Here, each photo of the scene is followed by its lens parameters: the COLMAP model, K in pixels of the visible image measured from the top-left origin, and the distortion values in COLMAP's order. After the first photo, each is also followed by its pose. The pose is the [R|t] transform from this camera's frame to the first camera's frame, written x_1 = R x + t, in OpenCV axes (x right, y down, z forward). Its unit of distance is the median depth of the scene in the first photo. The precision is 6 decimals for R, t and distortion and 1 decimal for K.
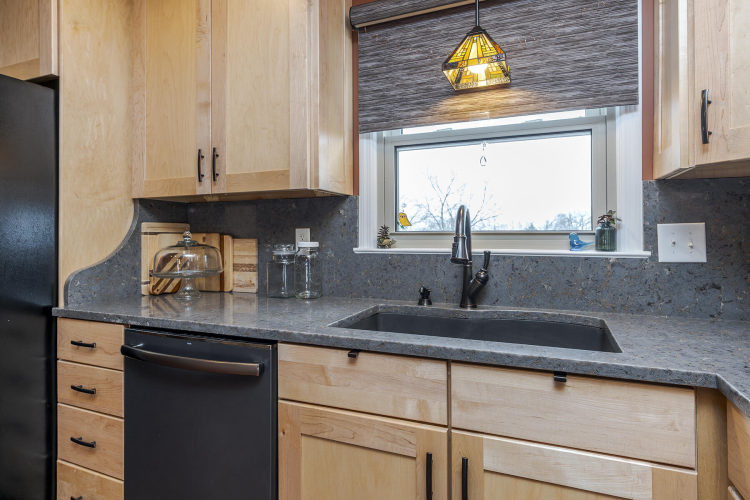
lens RADIAL K [[424.1, 0, 369.2], [0, 424.1, 228.3], [0, 0, 1]] dist [-0.006470, 0.003018]
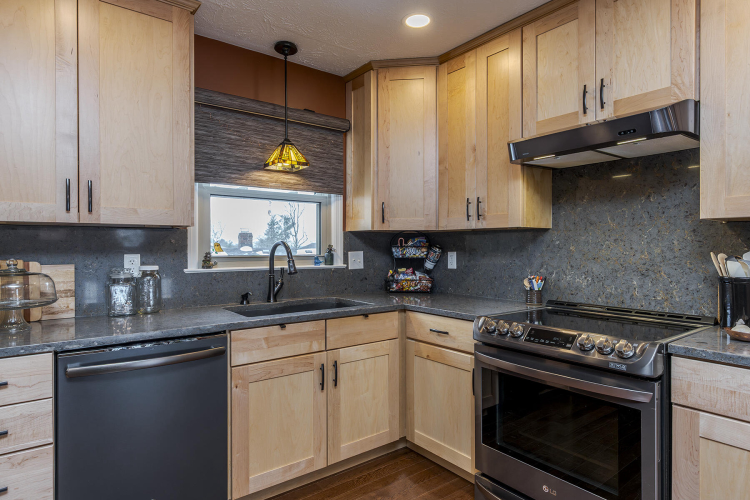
lens RADIAL K [[424.1, 0, 373.4], [0, 424.1, 248.7], [0, 0, 1]] dist [-0.006470, 0.003018]
pose [[0.491228, 0.002491, 0.871027, -1.031317], [-0.010010, 0.999946, 0.002785, -0.030154], [-0.870973, -0.010087, 0.491227, -0.162111]]
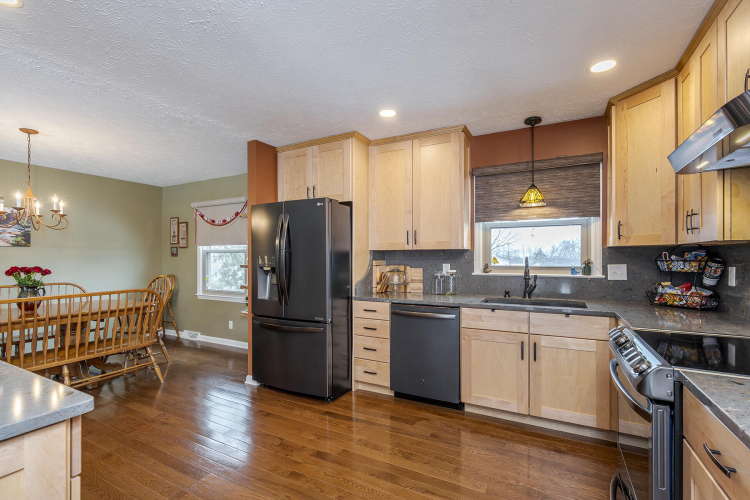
lens RADIAL K [[343.7, 0, 373.1], [0, 343.7, 255.5], [0, 0, 1]] dist [-0.002287, 0.000665]
pose [[0.996369, 0.003185, -0.085077, -0.477162], [-0.002673, 0.999978, 0.006122, -0.065618], [0.085095, -0.005872, 0.996356, -1.028185]]
